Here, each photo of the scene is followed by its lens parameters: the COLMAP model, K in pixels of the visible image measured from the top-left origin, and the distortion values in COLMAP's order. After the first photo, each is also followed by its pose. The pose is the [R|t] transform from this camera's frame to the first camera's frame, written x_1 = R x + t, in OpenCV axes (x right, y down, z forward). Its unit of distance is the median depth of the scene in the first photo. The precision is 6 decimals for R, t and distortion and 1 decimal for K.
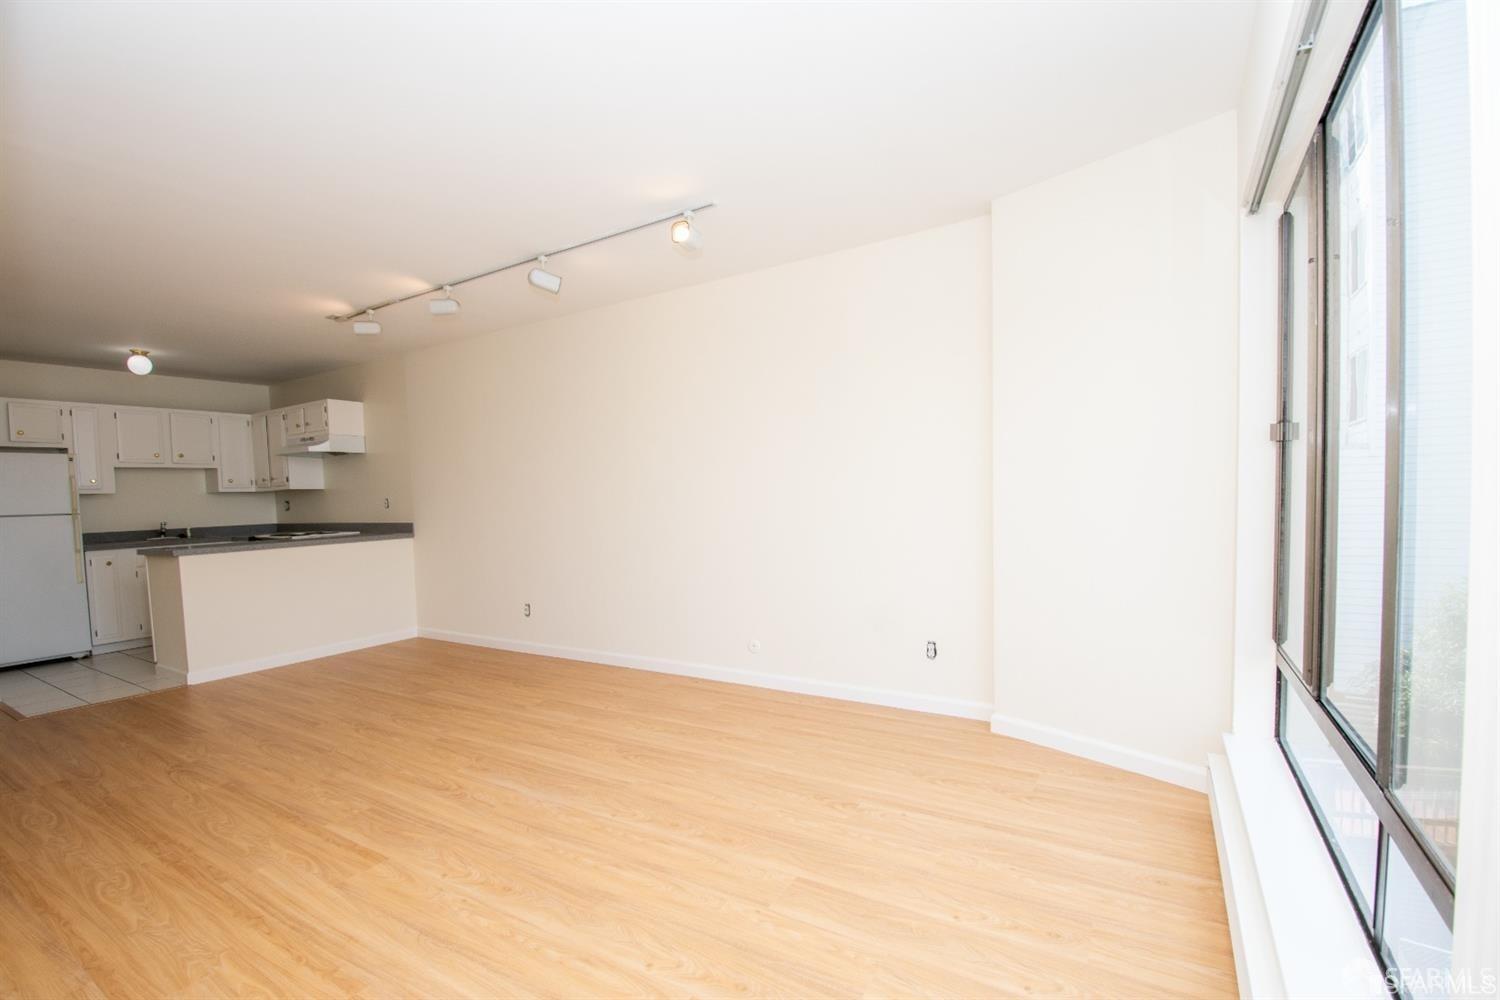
lens RADIAL K [[662.3, 0, 757.1], [0, 662.3, 522.3], [0, 0, 1]] dist [0.001463, -0.012507]
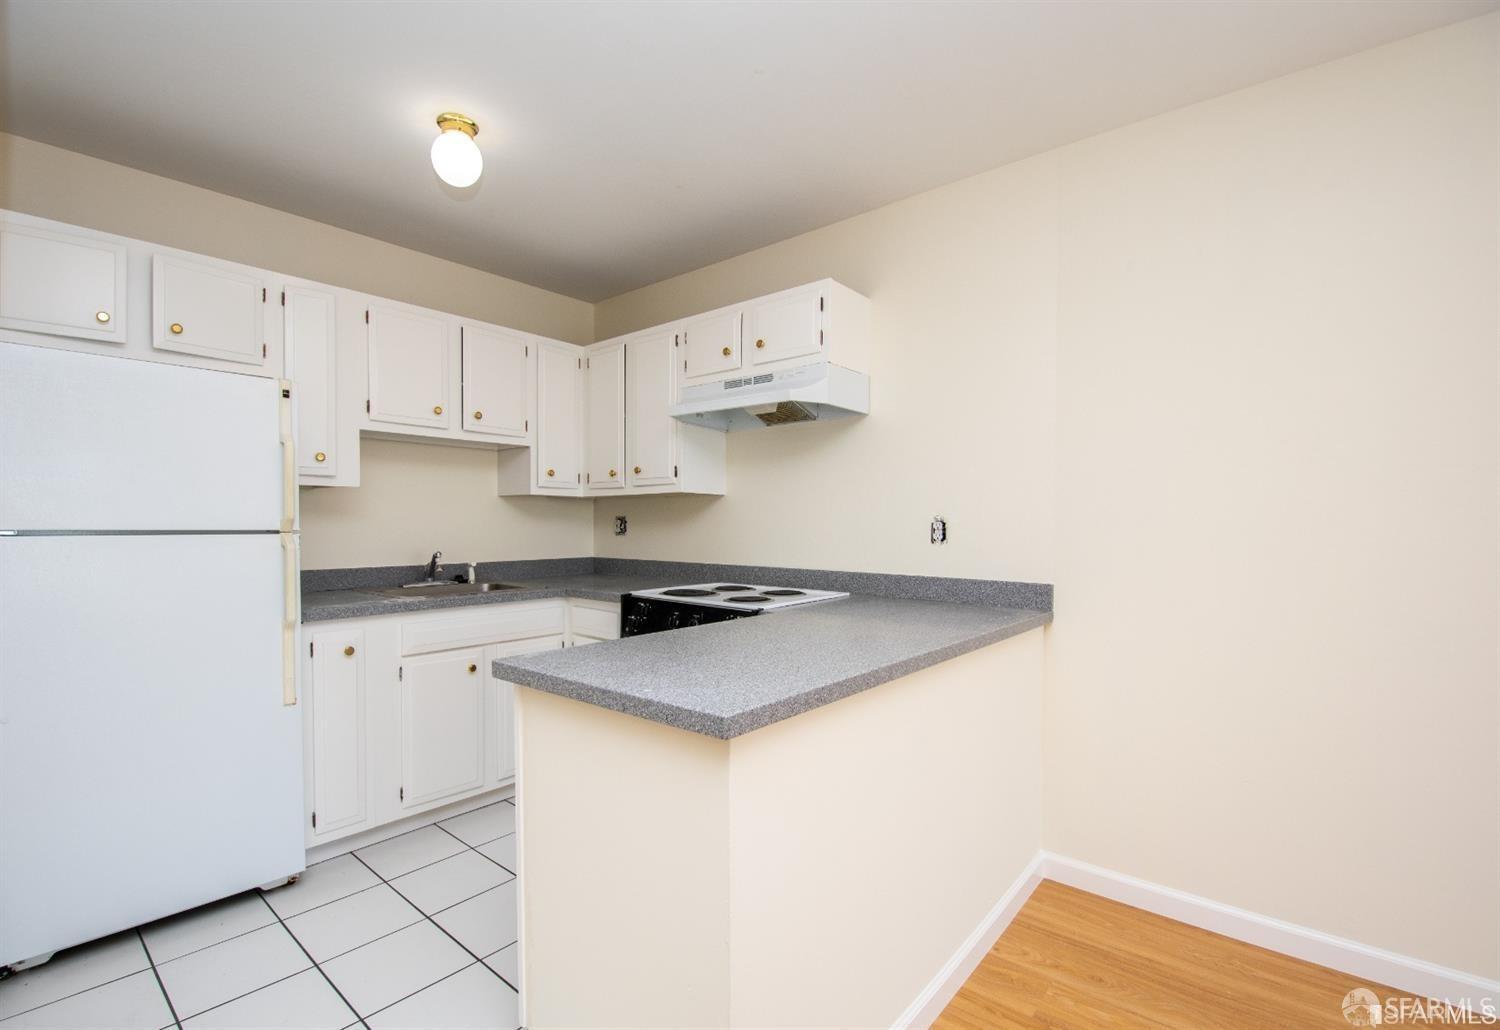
lens RADIAL K [[676.9, 0, 746.6], [0, 676.9, 539.5], [0, 0, 1]] dist [0.003137, -0.015279]
pose [[0.986550, 0.039522, -0.158610, -0.594252], [-0.042475, 0.998981, -0.015276, -0.011276], [0.157844, 0.021807, 0.987223, 0.539970]]
